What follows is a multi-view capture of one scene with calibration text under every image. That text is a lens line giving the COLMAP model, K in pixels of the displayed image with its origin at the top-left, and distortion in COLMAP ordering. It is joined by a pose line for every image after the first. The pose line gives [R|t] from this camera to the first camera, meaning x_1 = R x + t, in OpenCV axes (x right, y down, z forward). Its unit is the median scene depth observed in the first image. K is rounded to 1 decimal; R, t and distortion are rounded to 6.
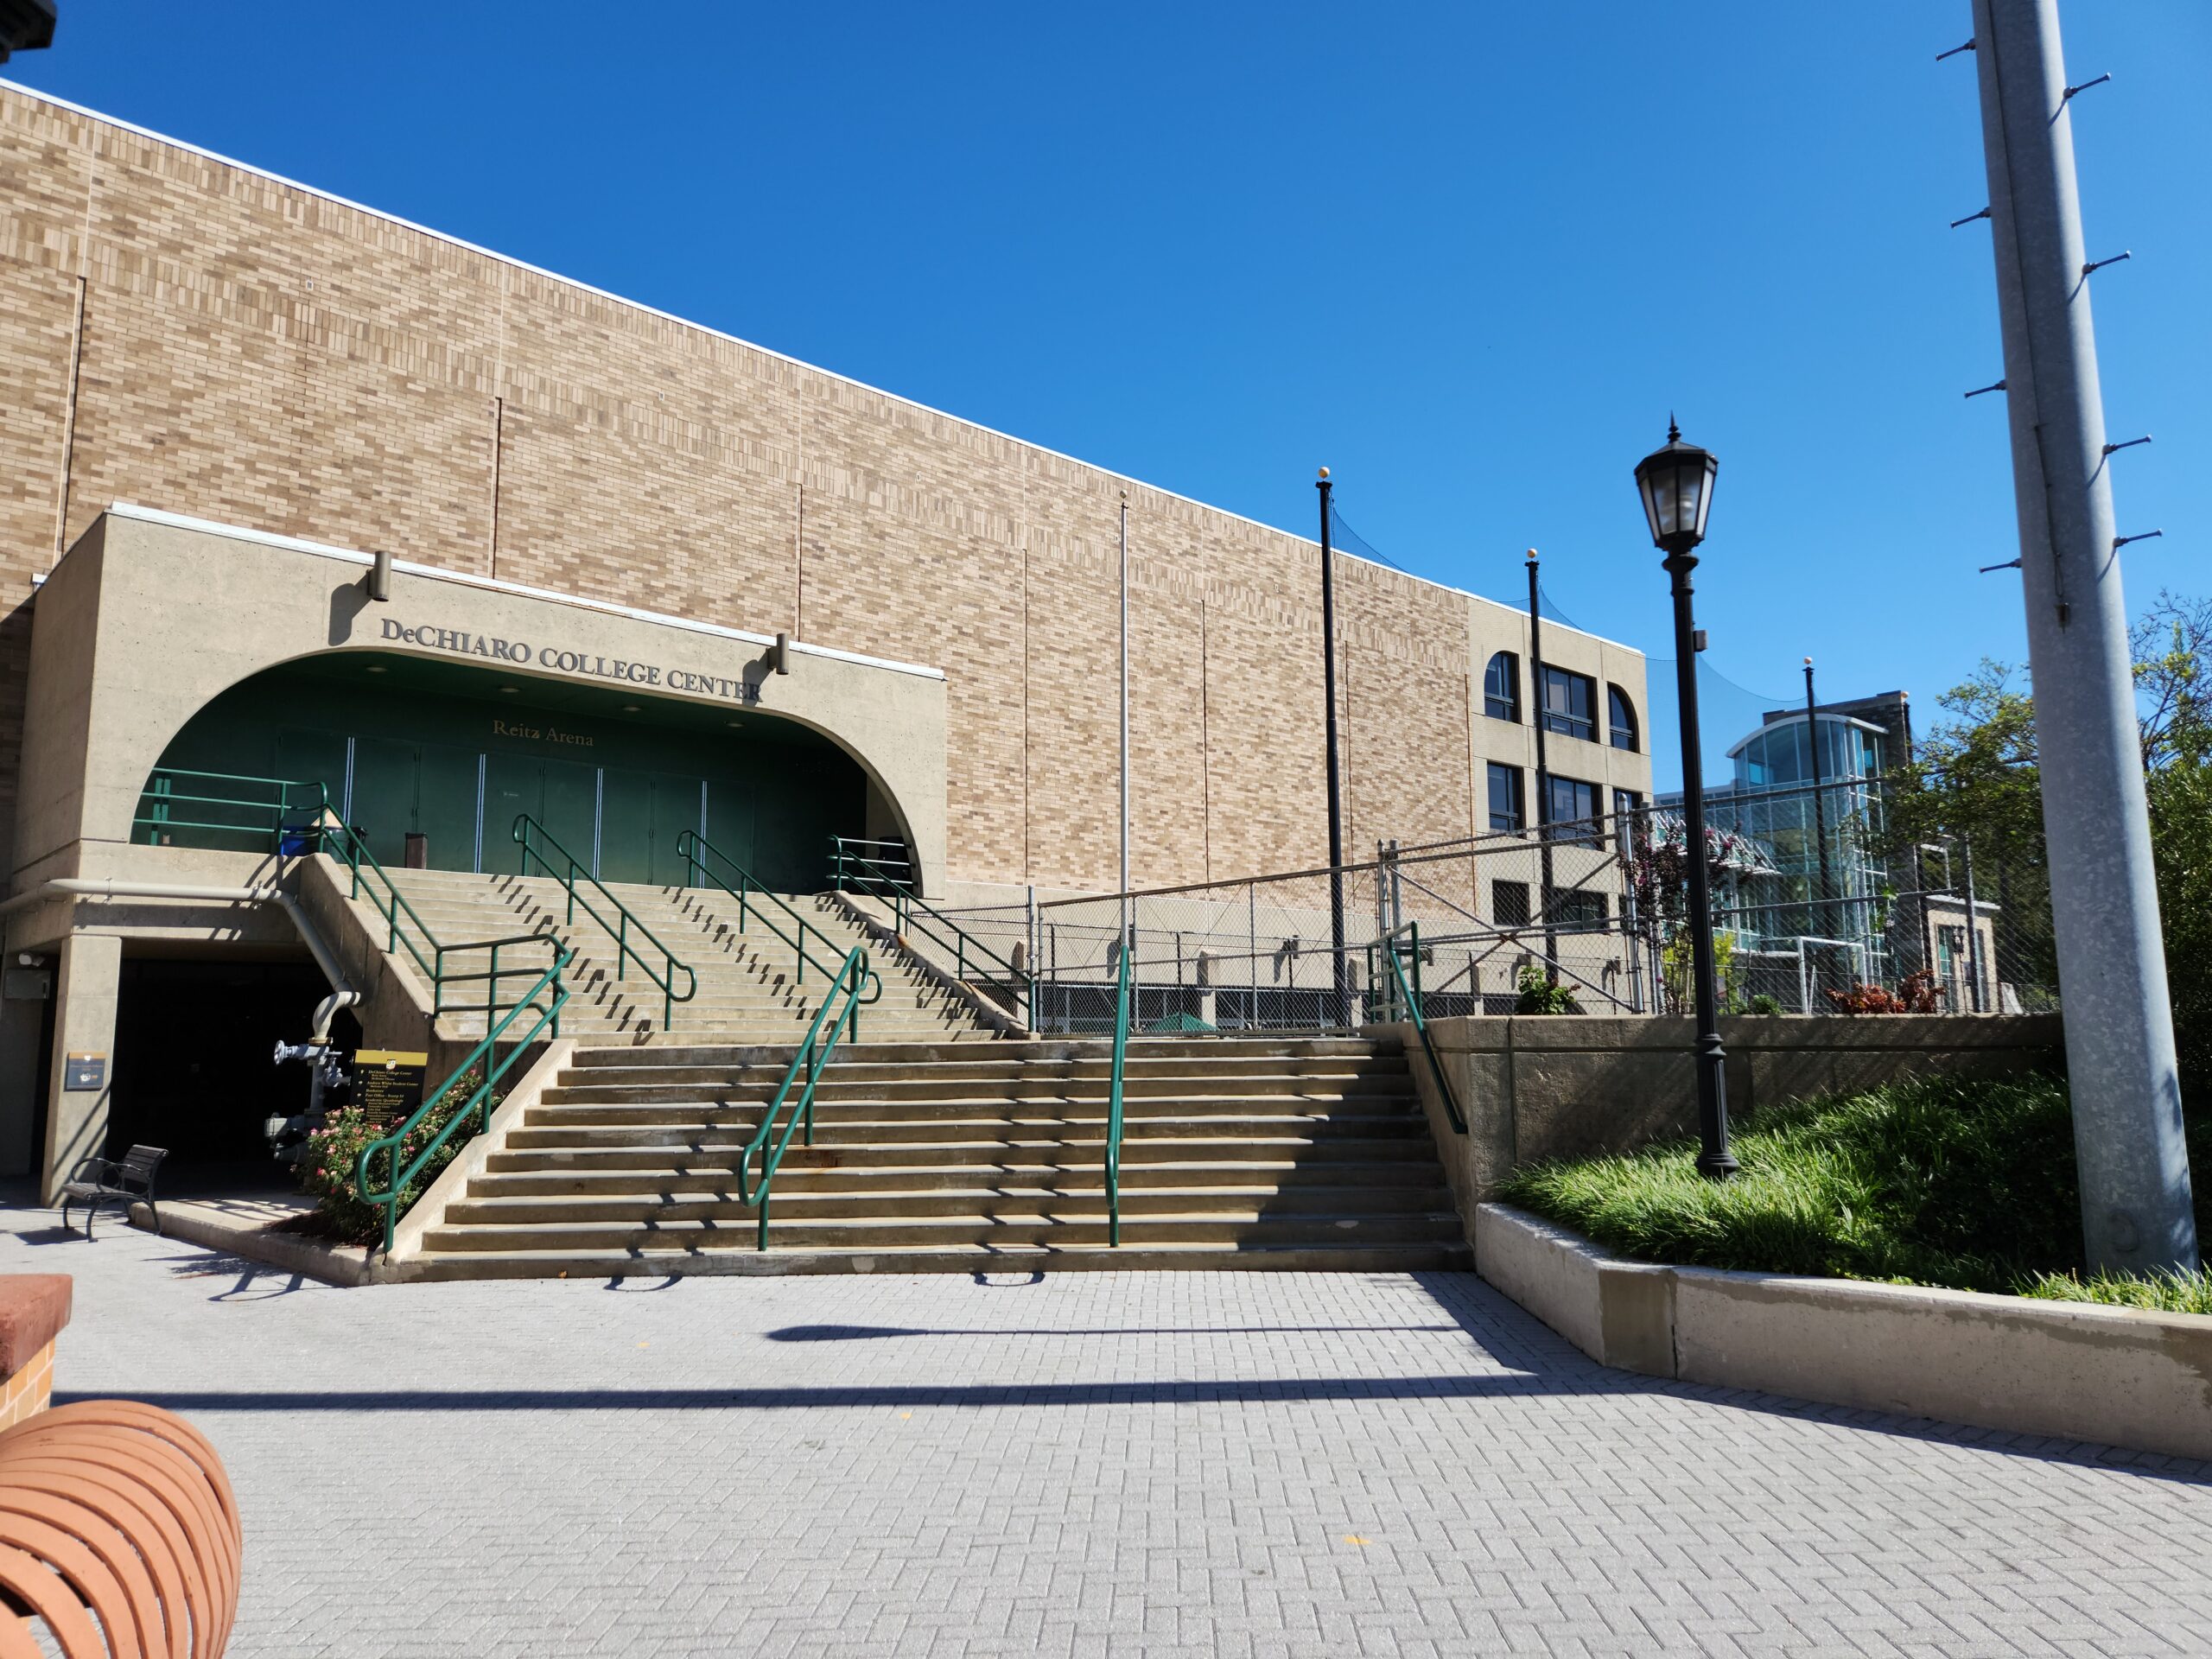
lens RADIAL K [[1435.6, 0, 1110.6], [0, 1435.6, 793.0], [0, 0, 1]] dist [0.100596, -0.074851]
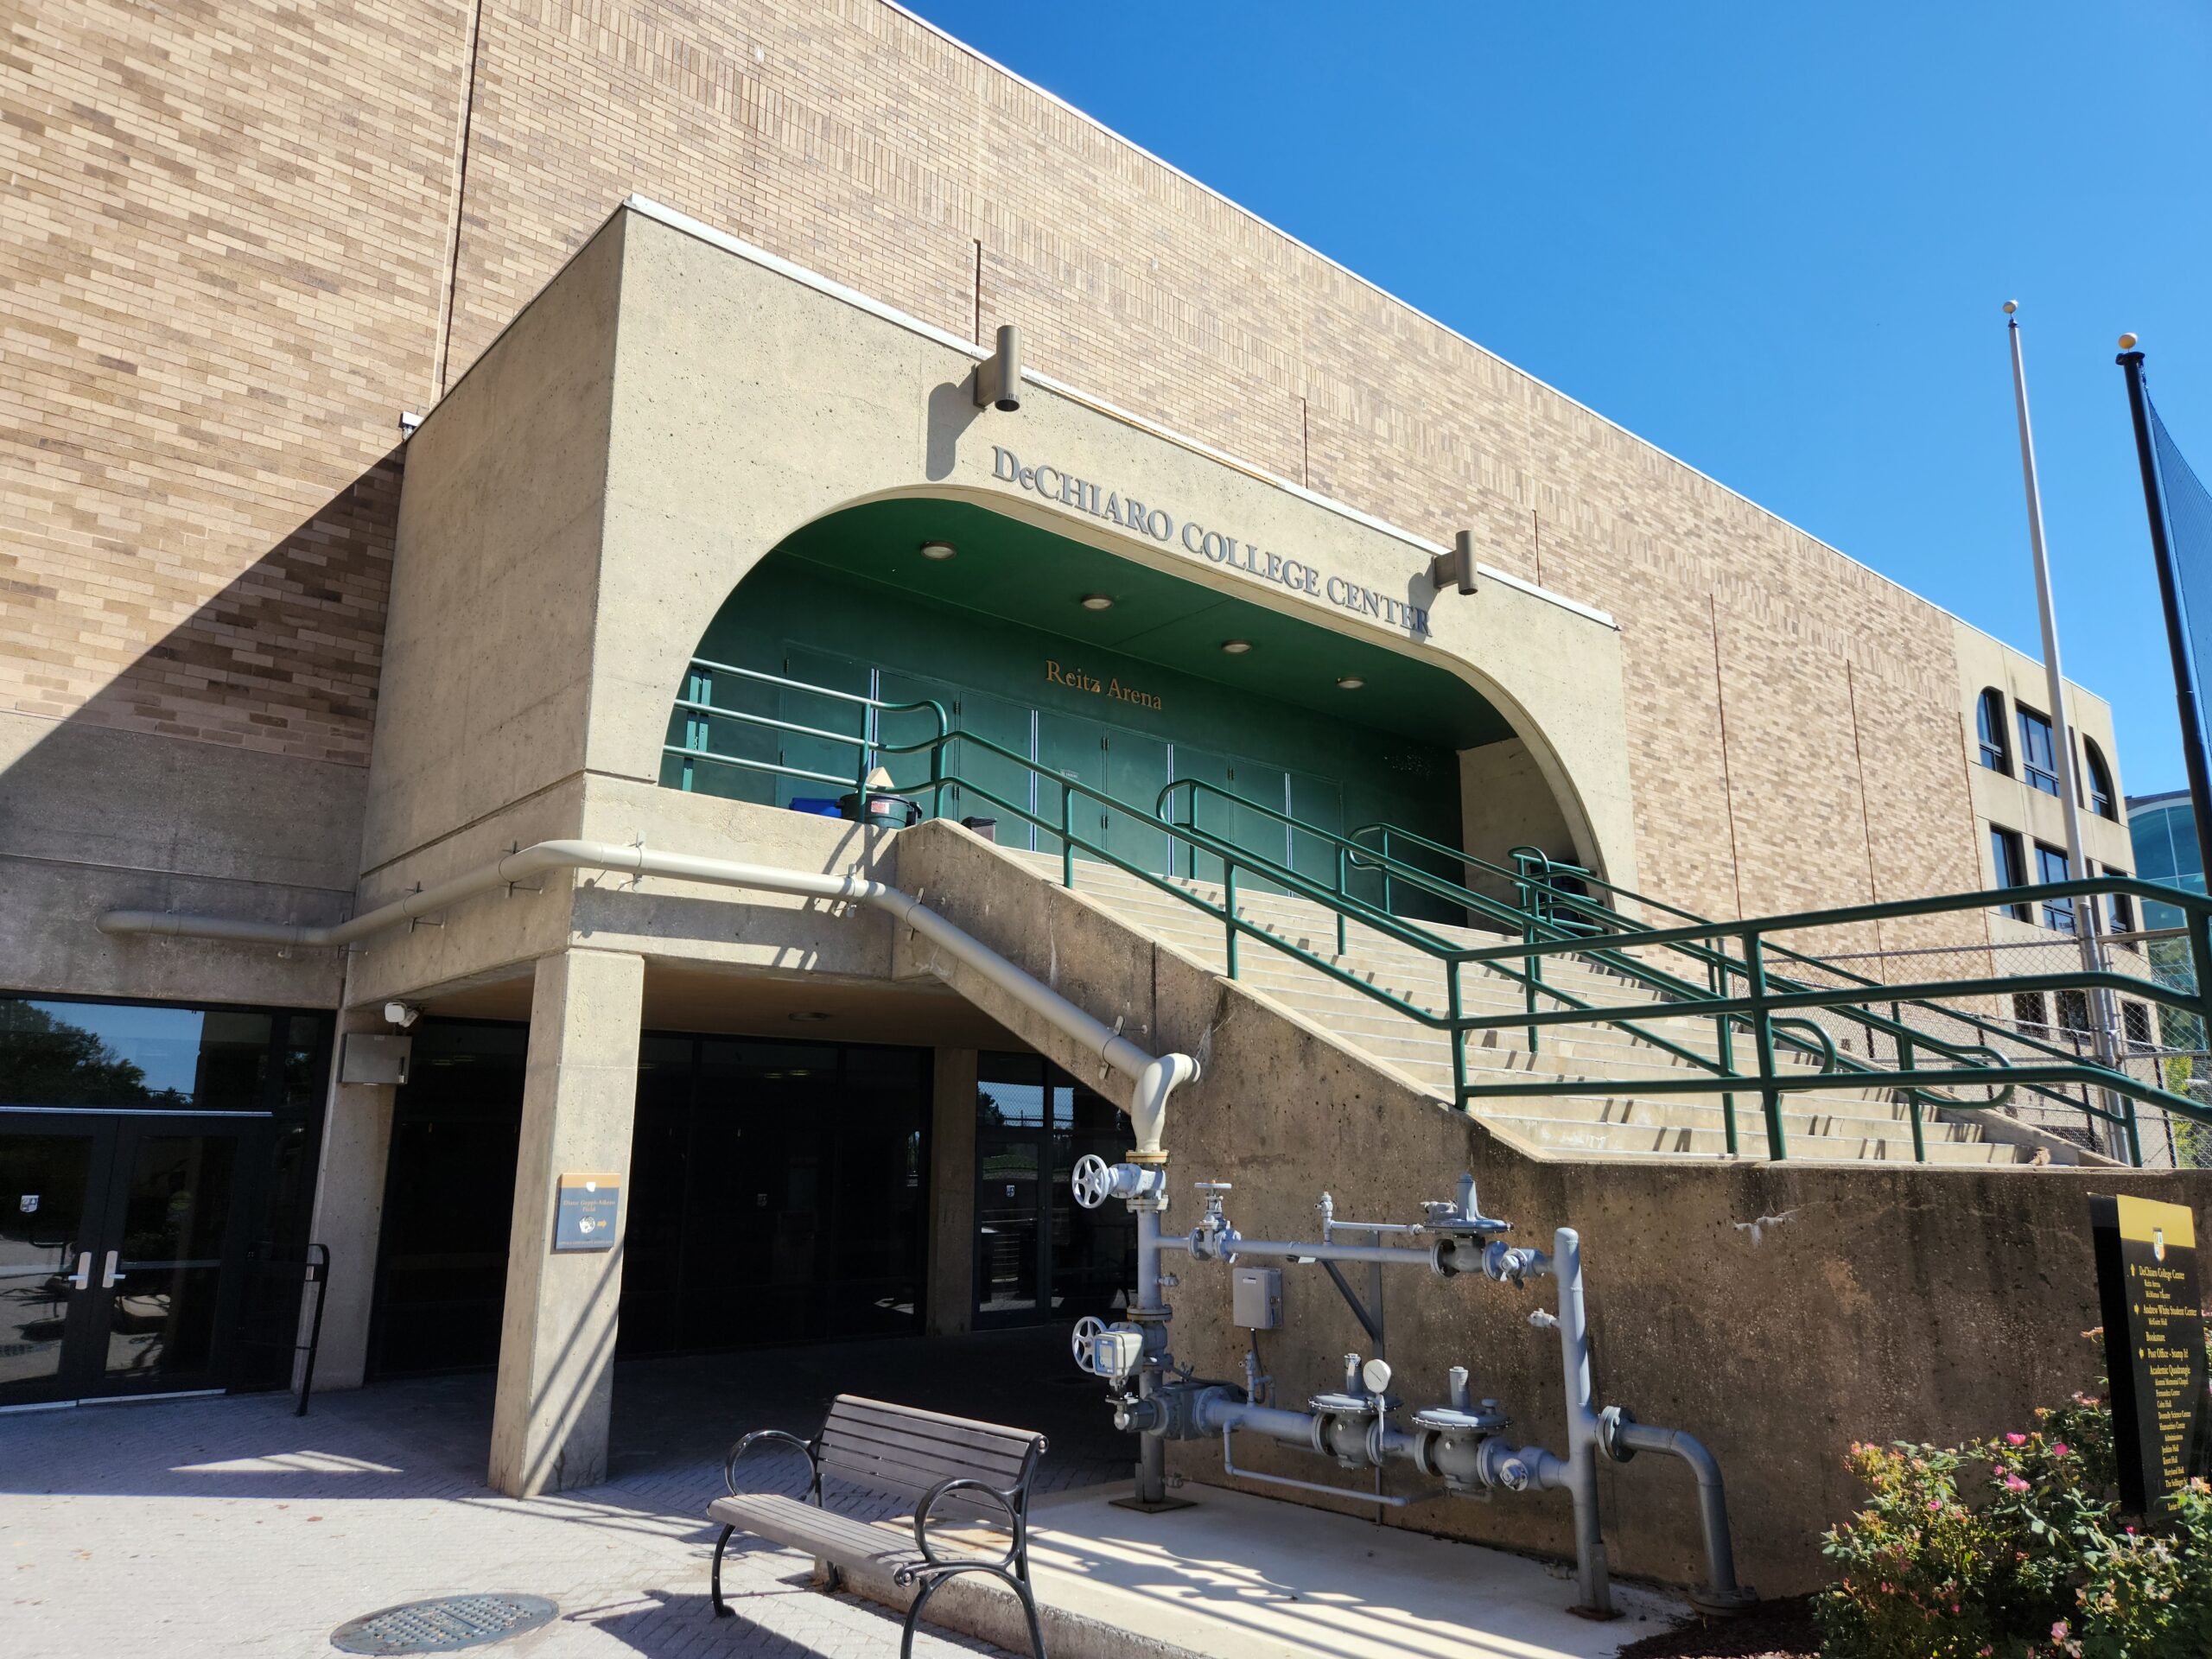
lens RADIAL K [[1435.6, 0, 1110.6], [0, 1435.6, 793.0], [0, 0, 1]] dist [0.100596, -0.074851]
pose [[0.999252, 0.001374, -0.038652, -0.303126], [-0.004643, 0.996404, -0.084601, 0.052083], [0.038397, 0.084717, 0.995665, 0.301108]]
